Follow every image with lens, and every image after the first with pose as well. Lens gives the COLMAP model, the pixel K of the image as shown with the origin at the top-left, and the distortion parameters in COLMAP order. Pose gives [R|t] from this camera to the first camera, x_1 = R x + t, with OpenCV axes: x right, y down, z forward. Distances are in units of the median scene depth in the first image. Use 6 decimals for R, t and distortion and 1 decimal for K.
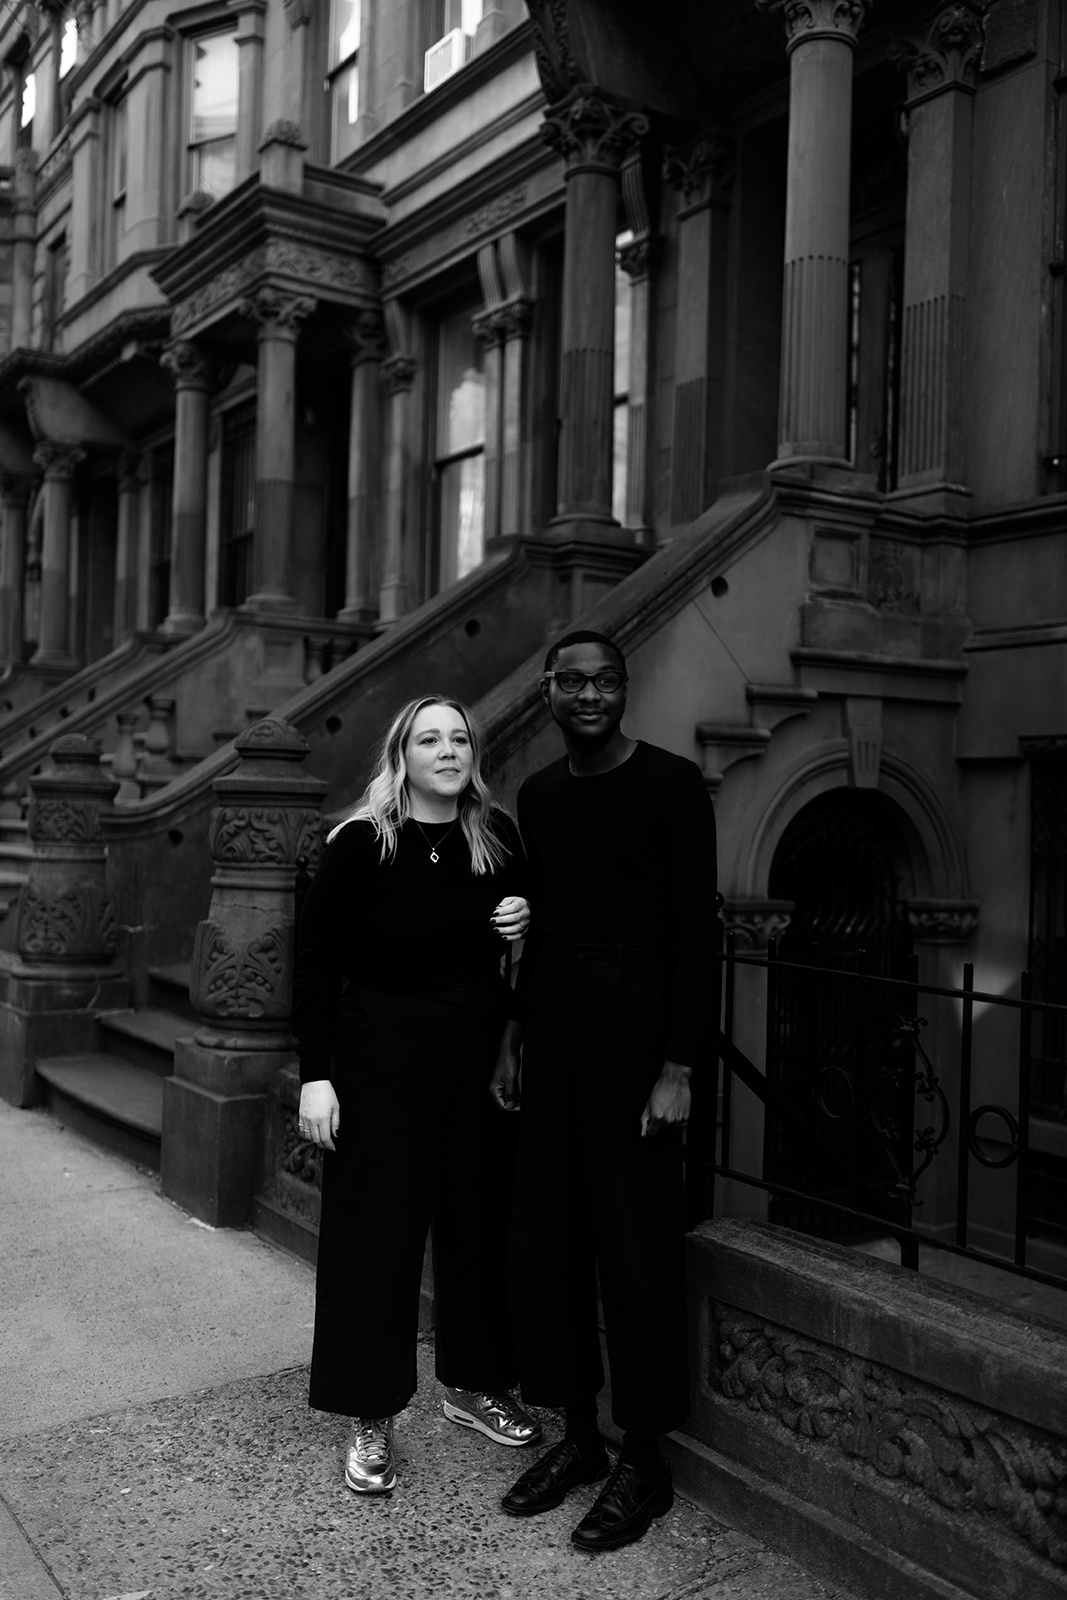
lens RADIAL K [[1513.6, 0, 544.1], [0, 1513.6, 791.4], [0, 0, 1]] dist [0.007129, 0.000000]
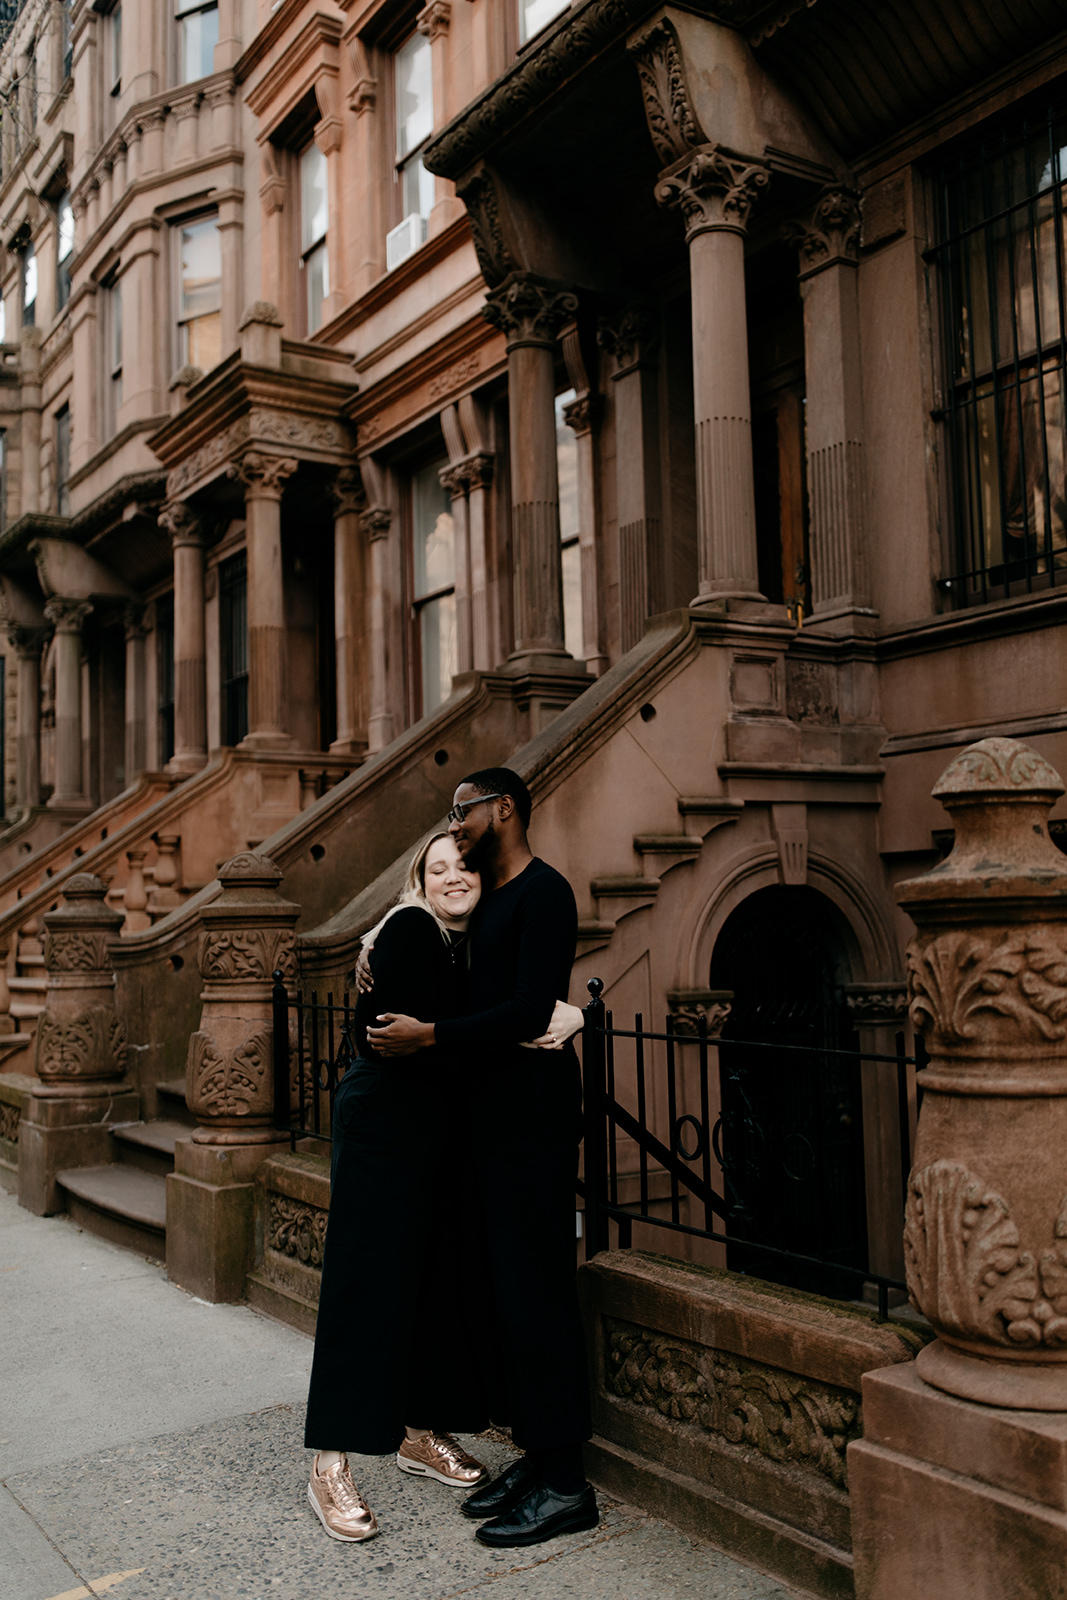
lens RADIAL K [[1513.6, 0, 543.4], [0, 1513.6, 798.6], [0, 0, 1]] dist [0.007129, 0.000000]
pose [[0.998524, -0.052834, -0.012613, 0.044754], [0.051842, 0.996266, -0.069034, 0.001850], [0.016213, 0.068279, 0.997535, -0.107409]]
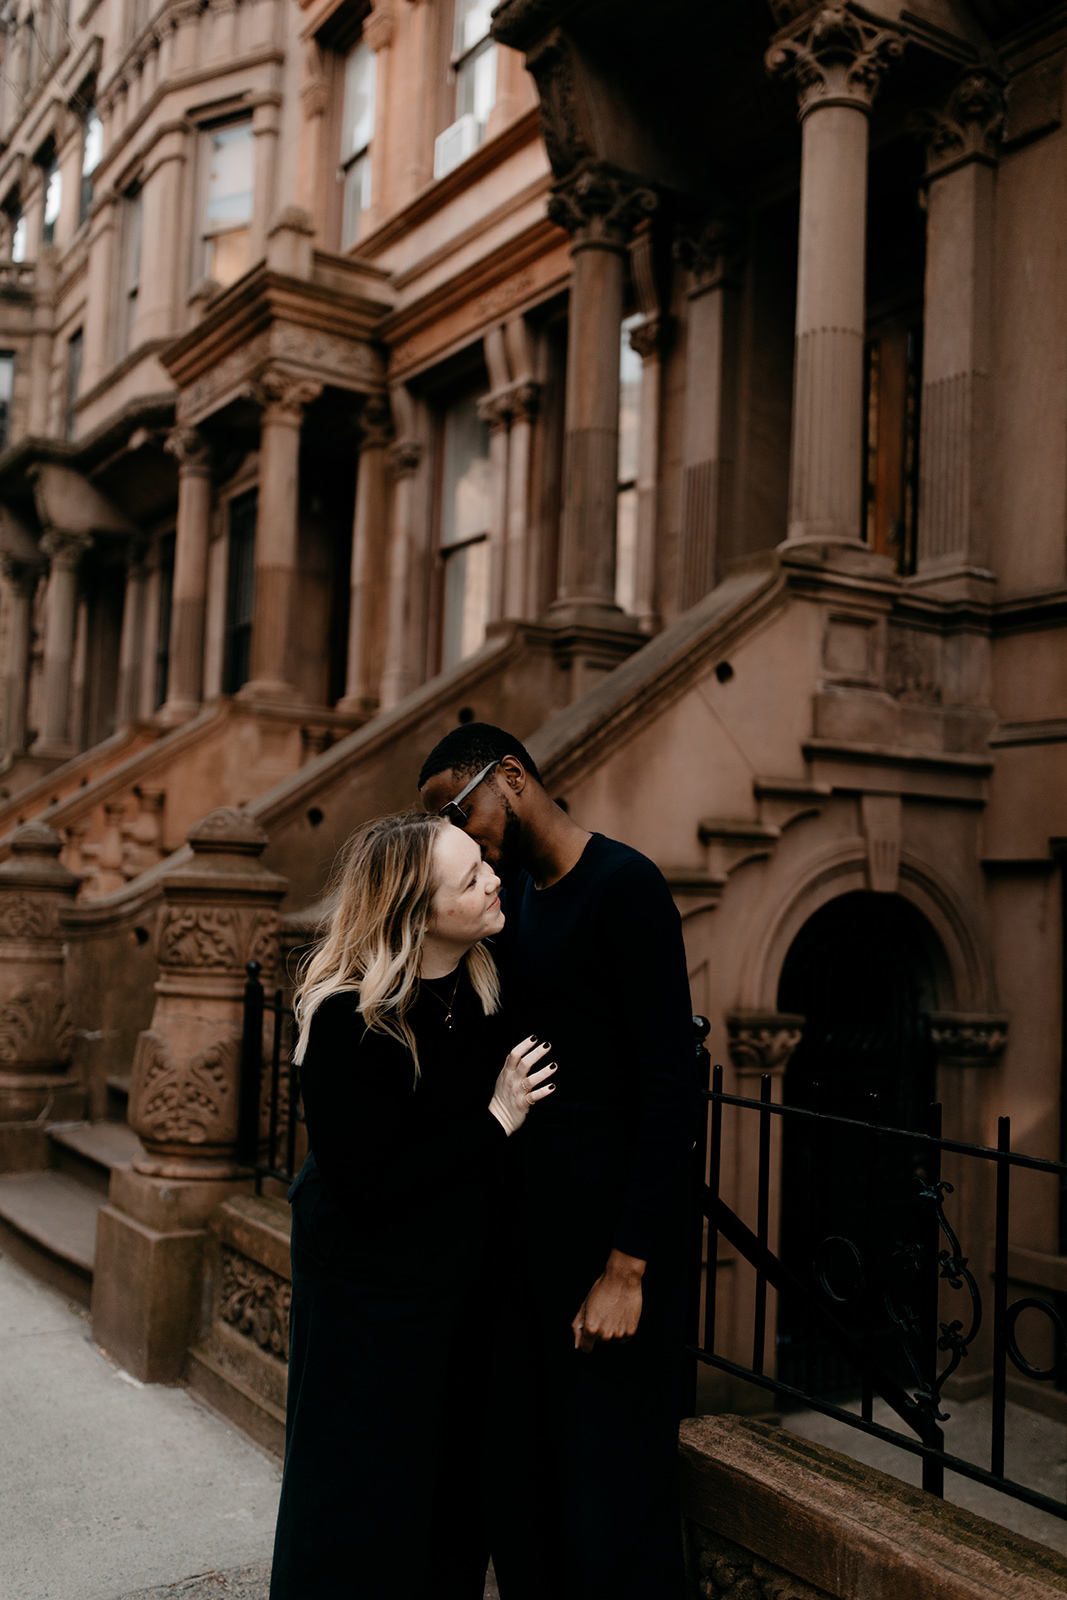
lens RADIAL K [[1513.6, 0, 543.8], [0, 1513.6, 787.7], [0, 0, 1]] dist [0.007129, 0.000000]
pose [[0.999827, 0.011367, -0.014724, 0.017683], [-0.012318, 0.997732, -0.066180, -0.001990], [0.013938, 0.066350, 0.997699, 0.070316]]
